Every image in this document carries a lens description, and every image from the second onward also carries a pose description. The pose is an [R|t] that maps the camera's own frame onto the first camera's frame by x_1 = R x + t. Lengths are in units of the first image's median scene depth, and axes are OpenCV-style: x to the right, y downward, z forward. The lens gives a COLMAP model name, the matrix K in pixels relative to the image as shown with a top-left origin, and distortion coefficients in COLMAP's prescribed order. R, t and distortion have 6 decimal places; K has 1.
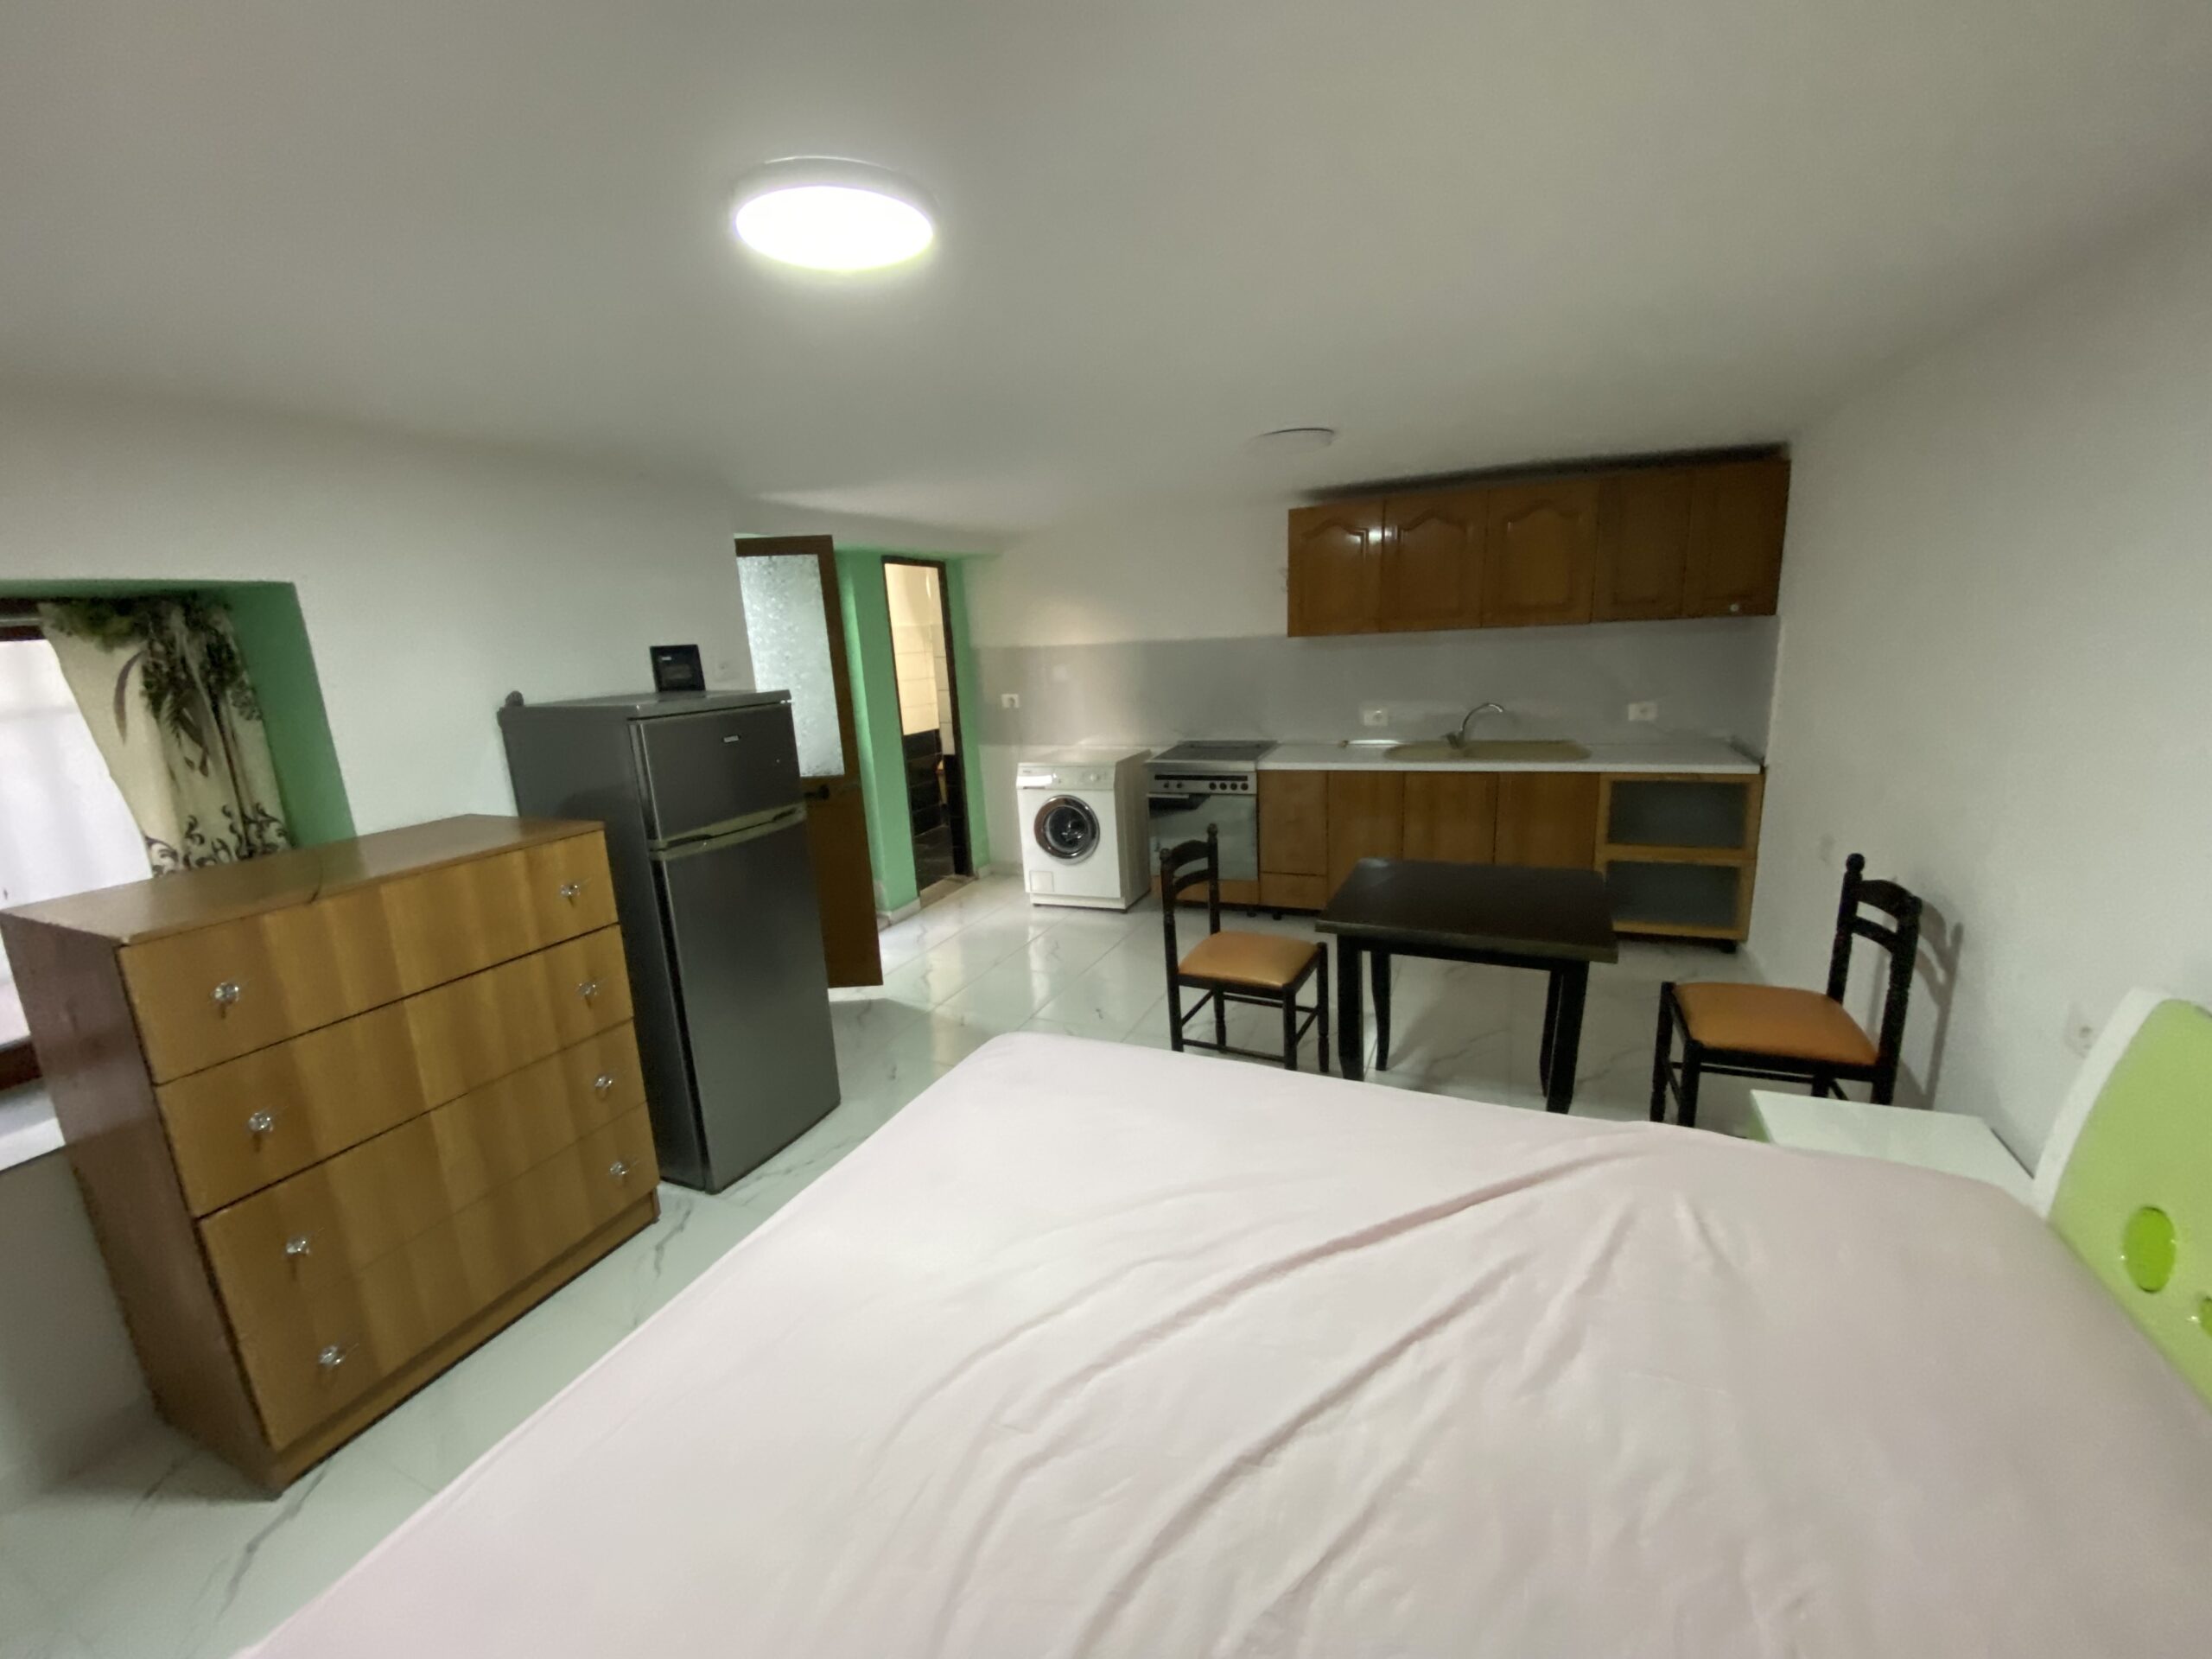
lens RADIAL K [[882.2, 0, 1106.0], [0, 882.2, 829.5], [0, 0, 1]] dist [0.028995, -0.024739]
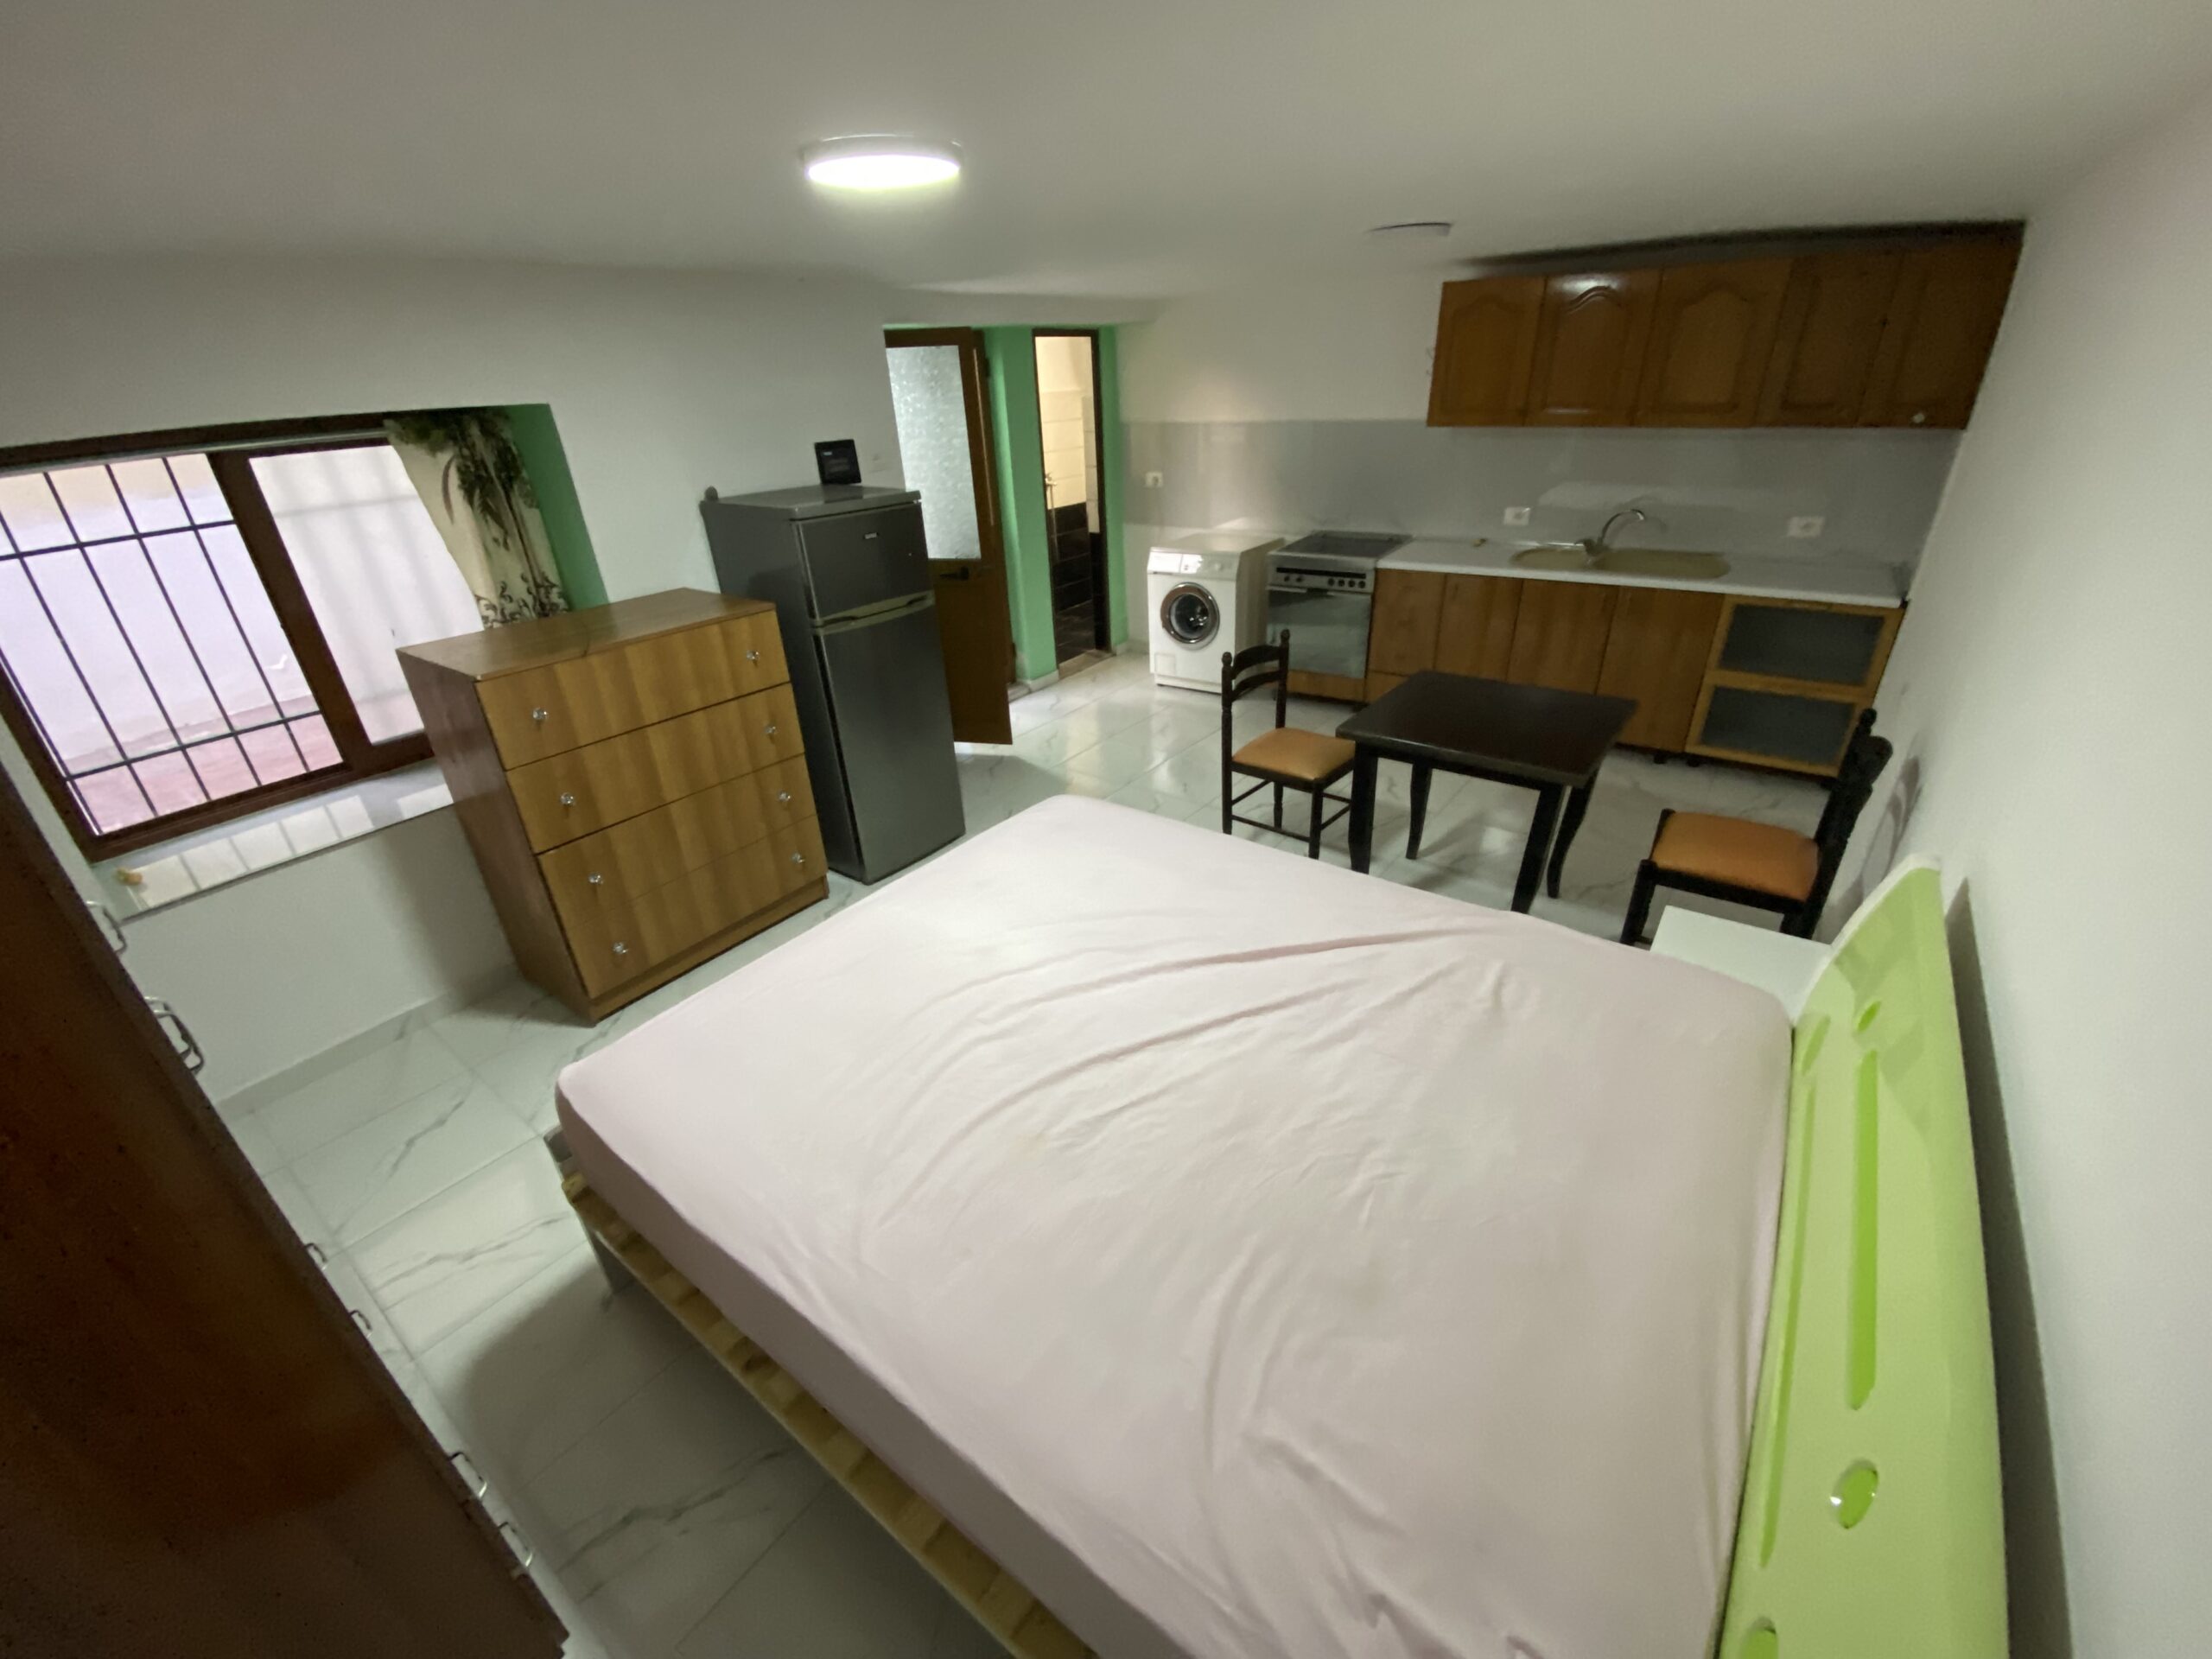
lens RADIAL K [[896.9, 0, 1106.0], [0, 896.9, 829.5], [0, 0, 1]] dist [0.010599, -0.014984]
pose [[0.974572, 0.109127, -0.195707, 0.128384], [-0.055317, 0.963534, 0.261806, -0.039218], [0.217141, -0.244323, 0.945069, -0.137278]]
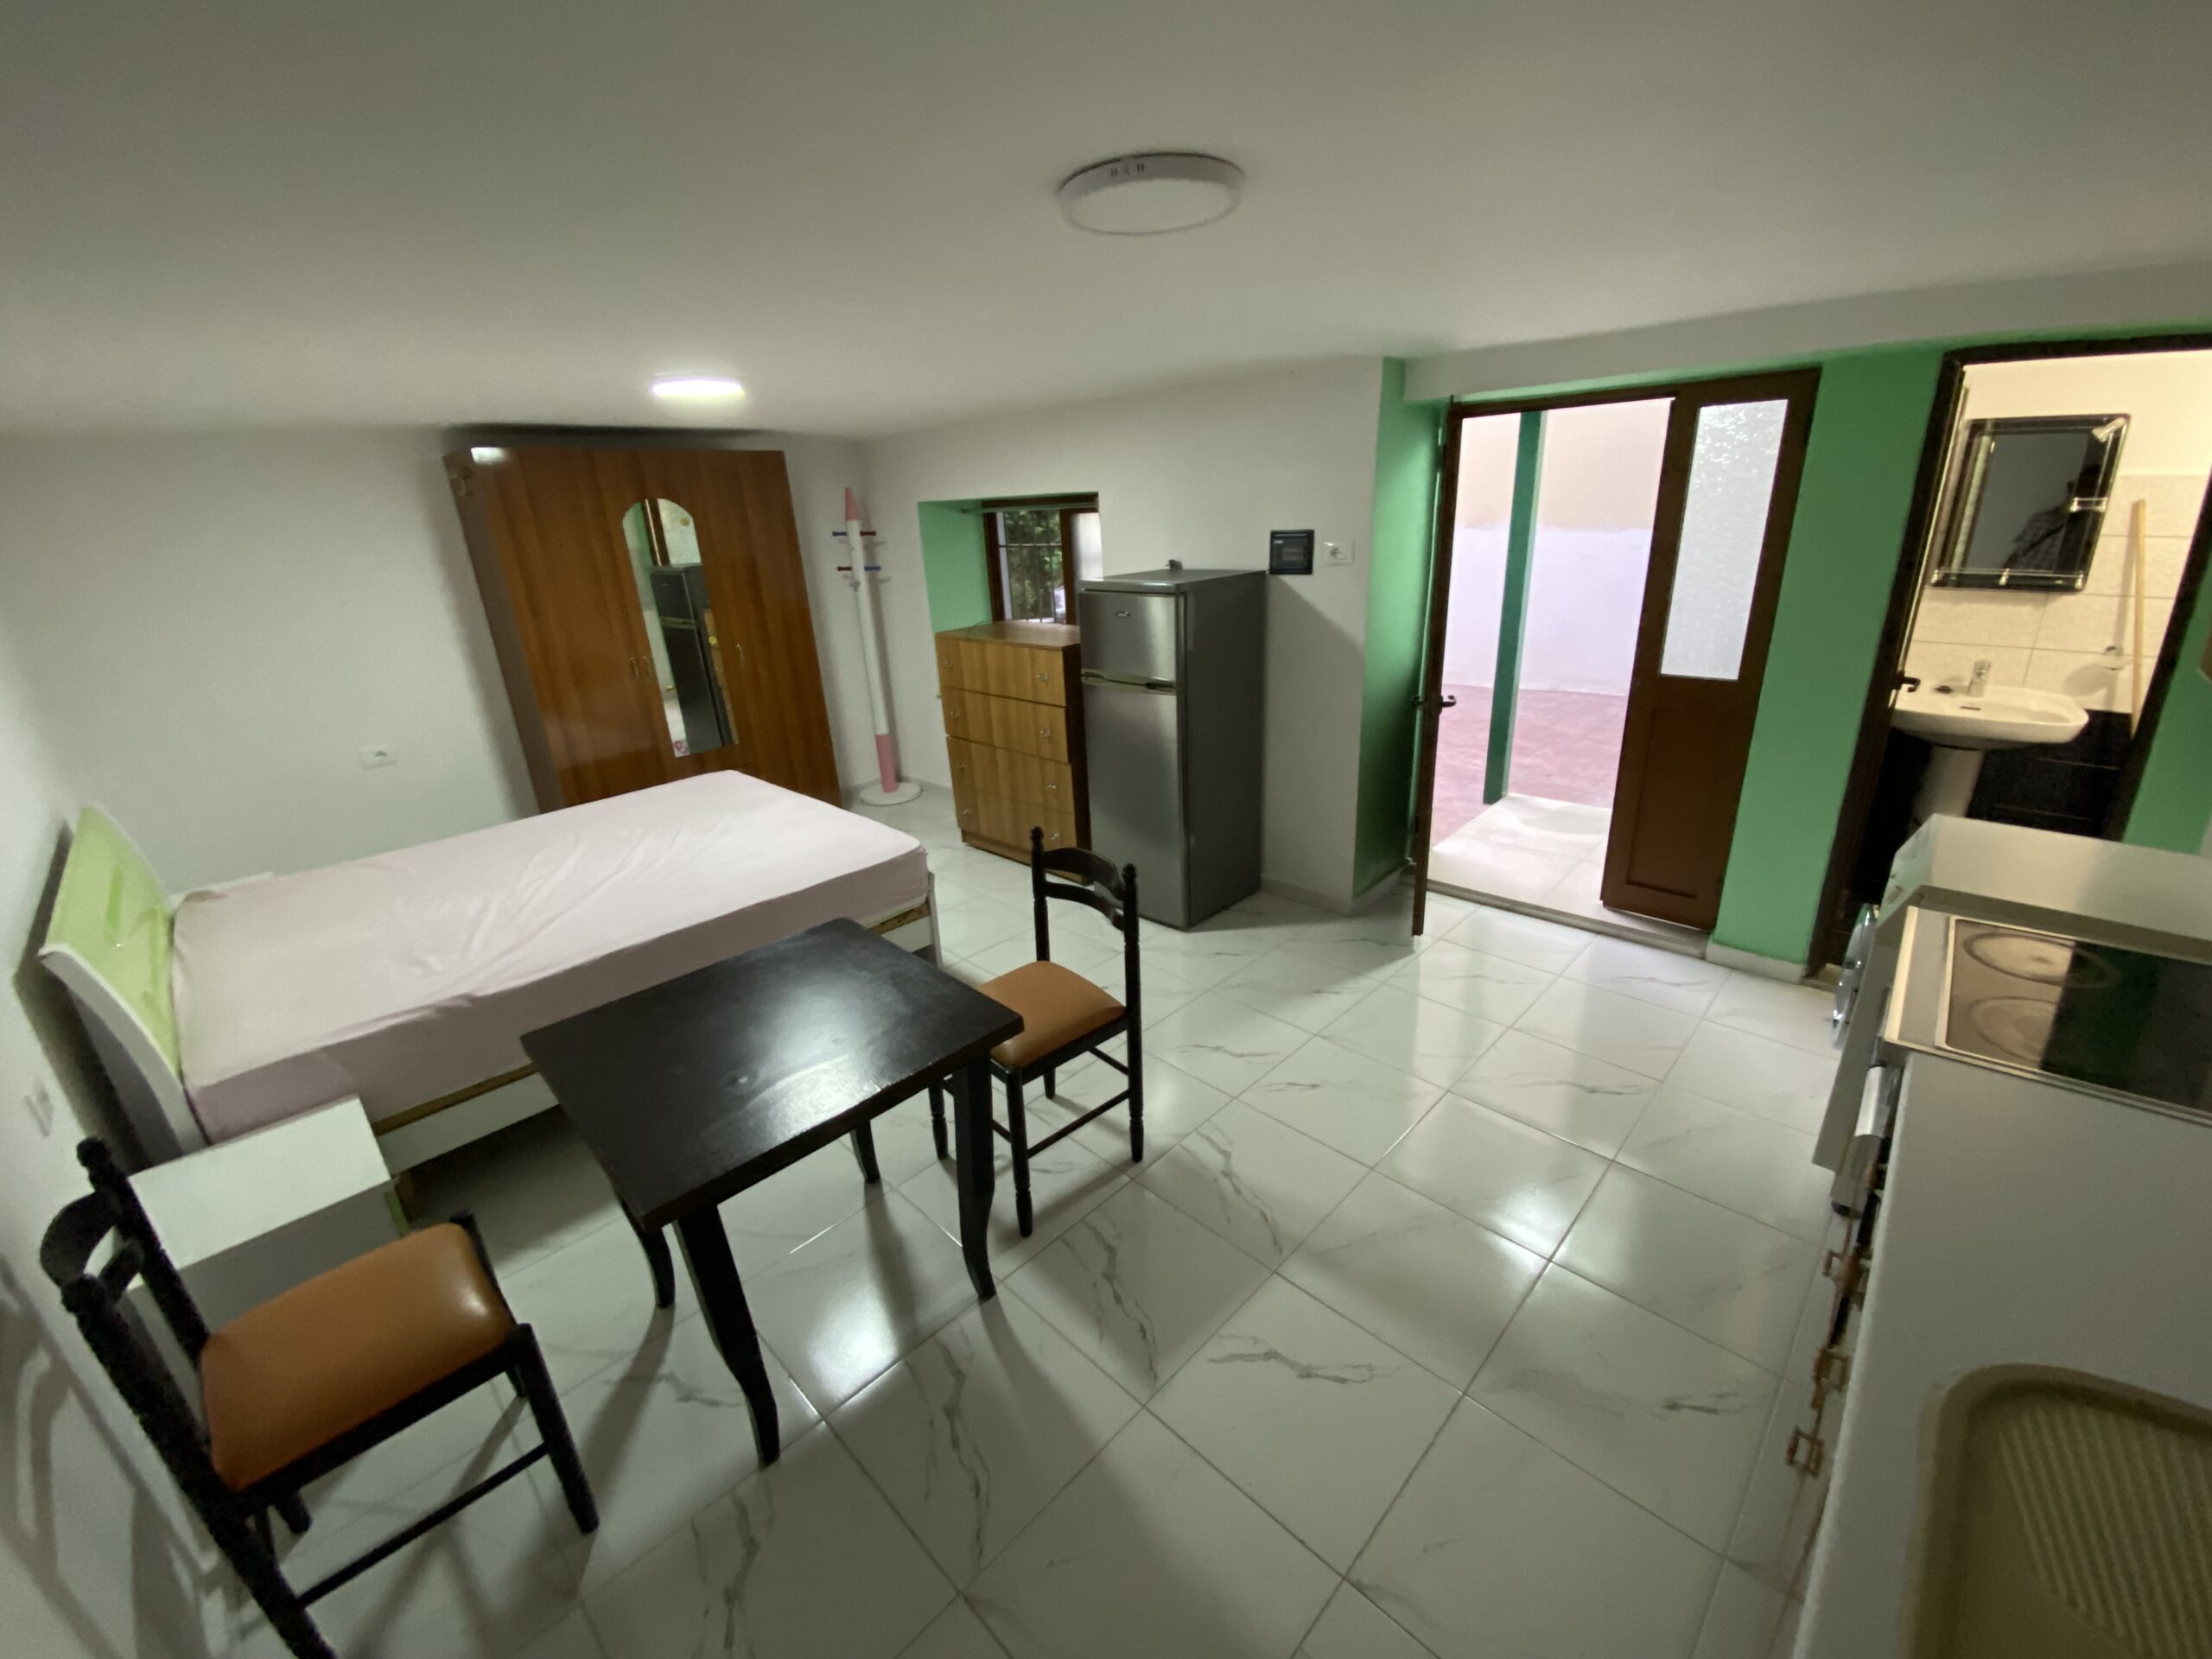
lens RADIAL K [[896.9, 0, 1106.0], [0, 896.9, 829.5], [0, 0, 1]] dist [0.010599, -0.014984]
pose [[-0.340345, 0.378282, -0.860853, 0.656518], [-0.147329, 0.882748, 0.446150, -0.310637], [0.928687, 0.278673, -0.244707, 1.046583]]
